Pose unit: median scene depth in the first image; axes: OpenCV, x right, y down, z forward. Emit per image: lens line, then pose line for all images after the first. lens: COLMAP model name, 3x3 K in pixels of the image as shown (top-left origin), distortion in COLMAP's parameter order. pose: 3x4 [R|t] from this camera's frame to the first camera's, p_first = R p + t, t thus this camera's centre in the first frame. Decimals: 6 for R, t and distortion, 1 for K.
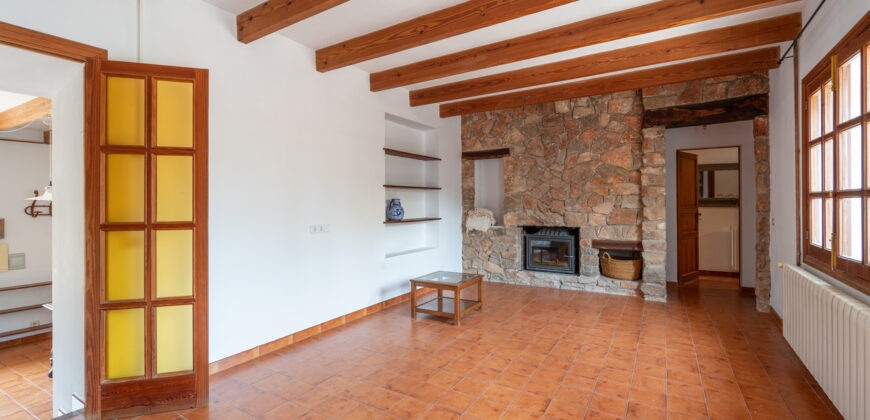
lens RADIAL K [[364.6, 0, 449.9], [0, 364.6, 204.1], [0, 0, 1]] dist [-0.000369, -0.000090]
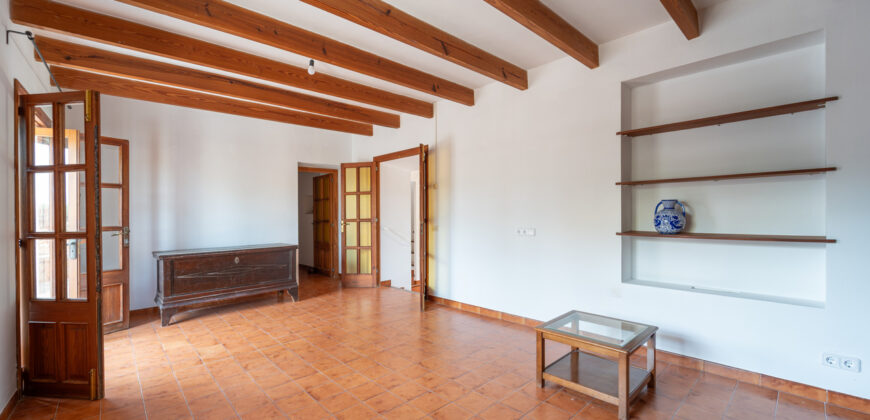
lens RADIAL K [[351.9, 0, 437.8], [0, 351.9, 212.0], [0, 0, 1]] dist [-0.001348, -0.000184]
pose [[-0.279824, 0.014086, -0.959948, 0.544476], [0.016214, 0.999819, 0.009945, -0.005672], [0.959915, -0.012782, -0.280001, 0.771785]]
